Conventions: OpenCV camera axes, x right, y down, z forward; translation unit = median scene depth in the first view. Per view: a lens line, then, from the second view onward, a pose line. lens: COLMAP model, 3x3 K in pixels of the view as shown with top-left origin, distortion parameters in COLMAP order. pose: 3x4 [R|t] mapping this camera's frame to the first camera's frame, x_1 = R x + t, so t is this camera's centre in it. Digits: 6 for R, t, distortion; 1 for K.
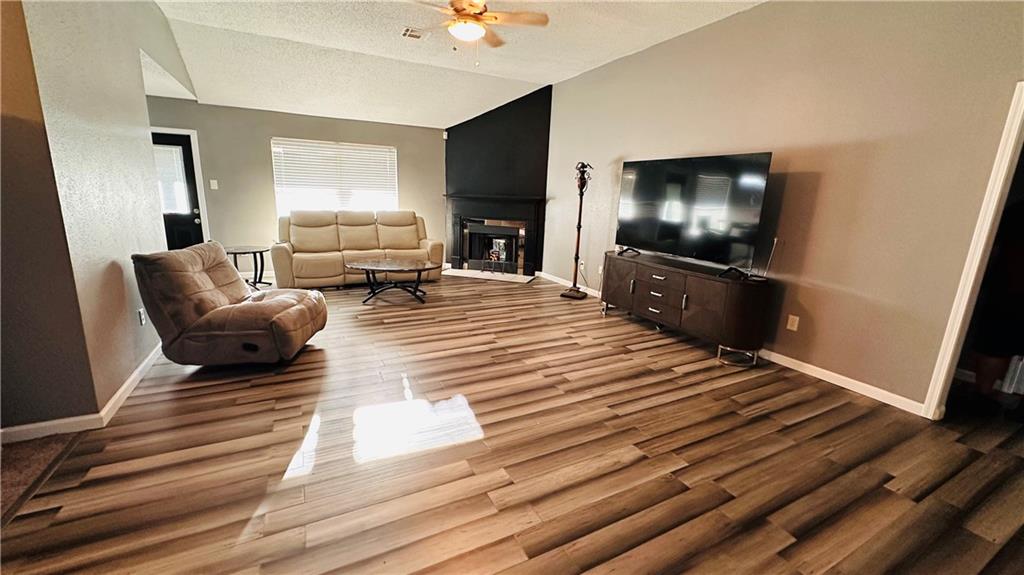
lens RADIAL K [[411.4, 0, 508.5], [0, 411.4, 288.2], [0, 0, 1]] dist [-0.000828, 0.000247]
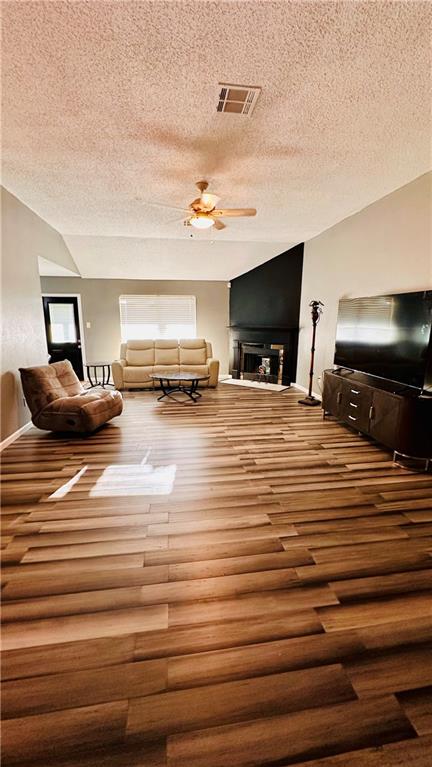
lens RADIAL K [[308.2, 0, 214.9], [0, 308.2, 383.9], [0, 0, 1]] dist [-0.000828, 0.000247]
pose [[0.944346, 0.035102, -0.327075, 0.296191], [-0.042931, 0.998938, -0.016746, -0.018083], [0.326140, 0.029856, 0.944850, -0.025857]]
